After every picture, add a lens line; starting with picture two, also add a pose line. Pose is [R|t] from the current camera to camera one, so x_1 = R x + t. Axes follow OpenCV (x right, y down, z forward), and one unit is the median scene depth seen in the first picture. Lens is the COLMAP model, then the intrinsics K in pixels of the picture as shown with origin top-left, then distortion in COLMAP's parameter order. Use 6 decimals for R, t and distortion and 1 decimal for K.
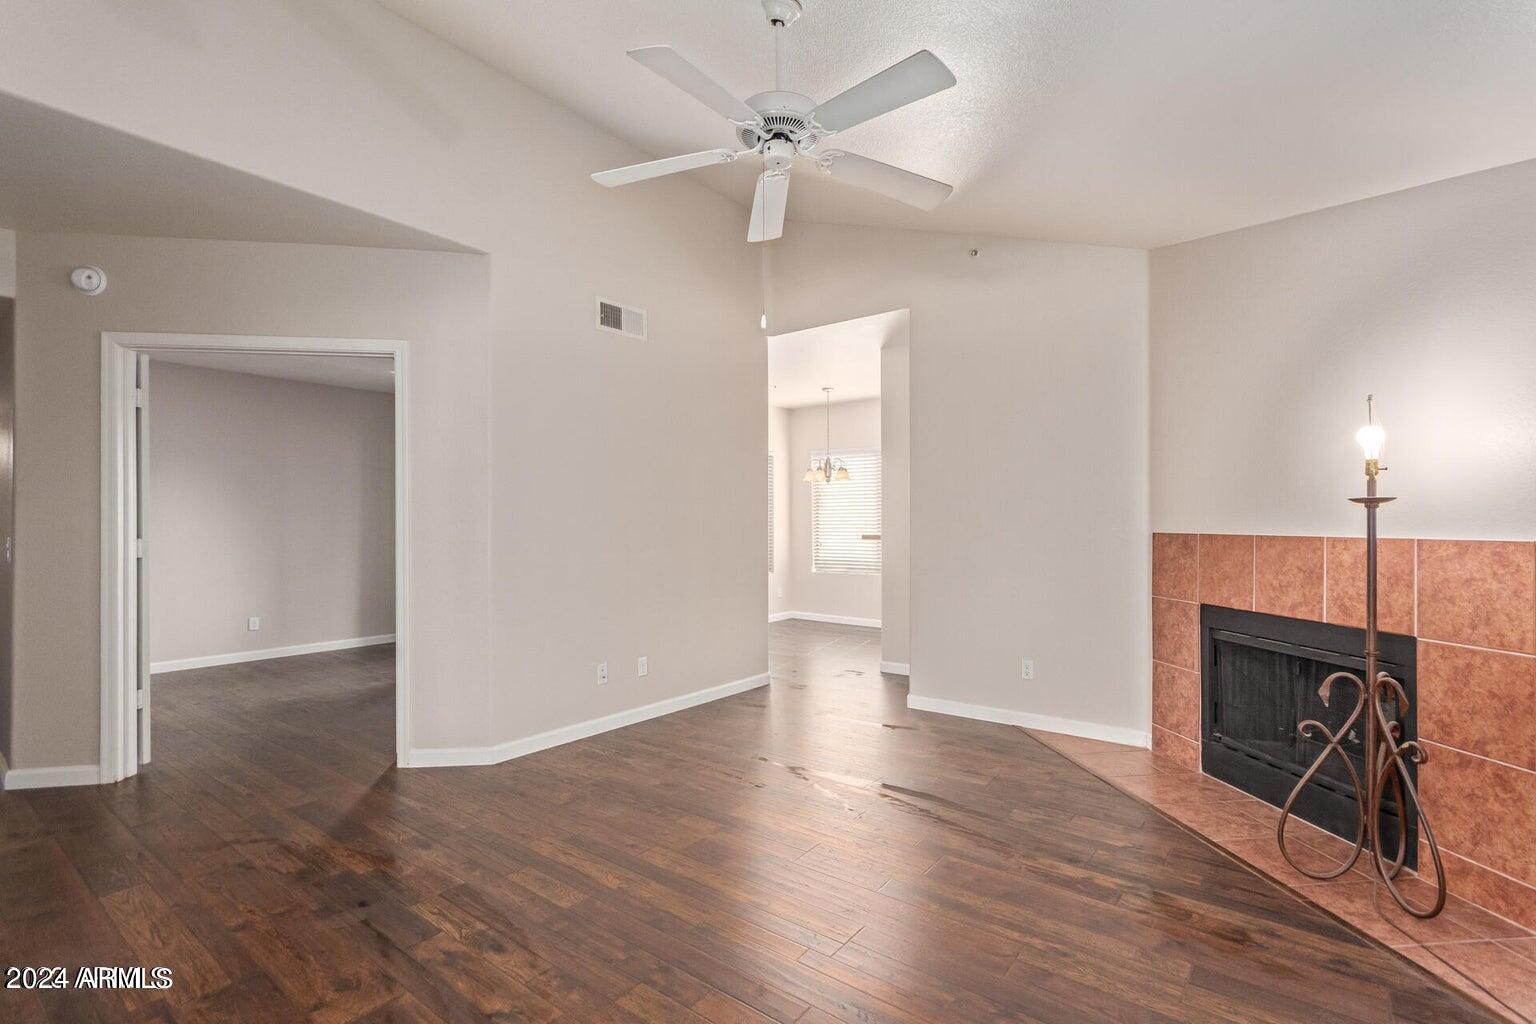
lens RADIAL K [[717.4, 0, 773.6], [0, 717.4, 511.8], [0, 0, 1]] dist [0.002977, 0.000090]
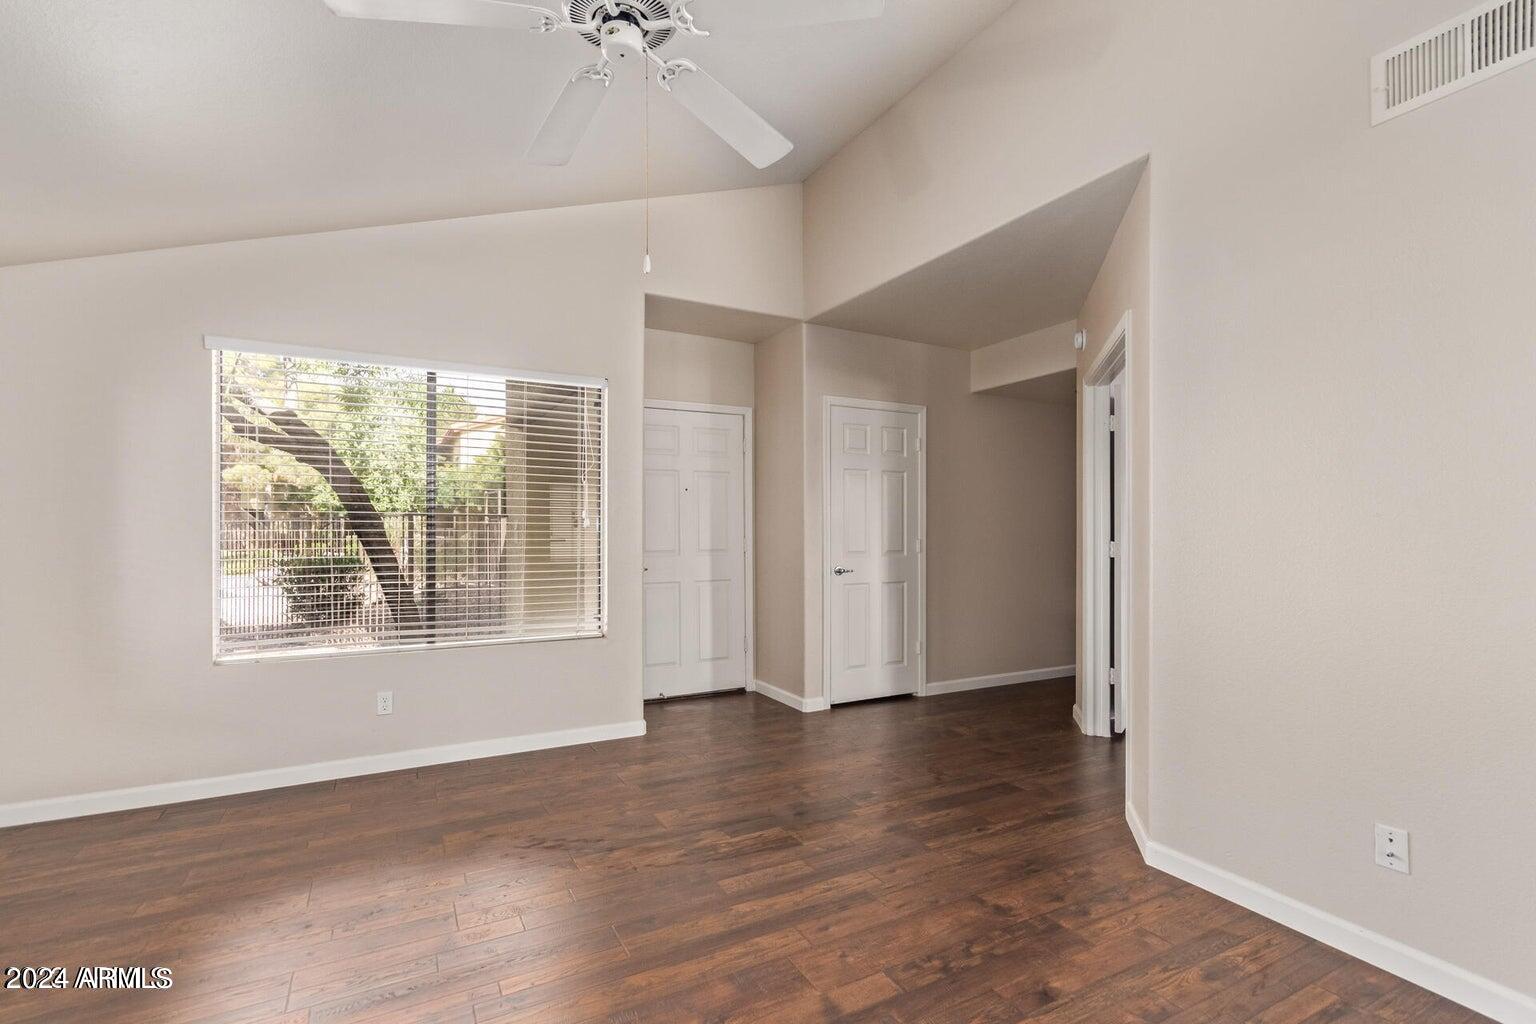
lens RADIAL K [[717.4, 0, 774.1], [0, 717.4, 522.8], [0, 0, 1]] dist [0.002977, 0.000090]
pose [[-0.401595, -0.008192, -0.915781, 0.555772], [0.000328, 0.999959, -0.009089, 0.025195], [0.915818, -0.003950, -0.401575, 1.279279]]
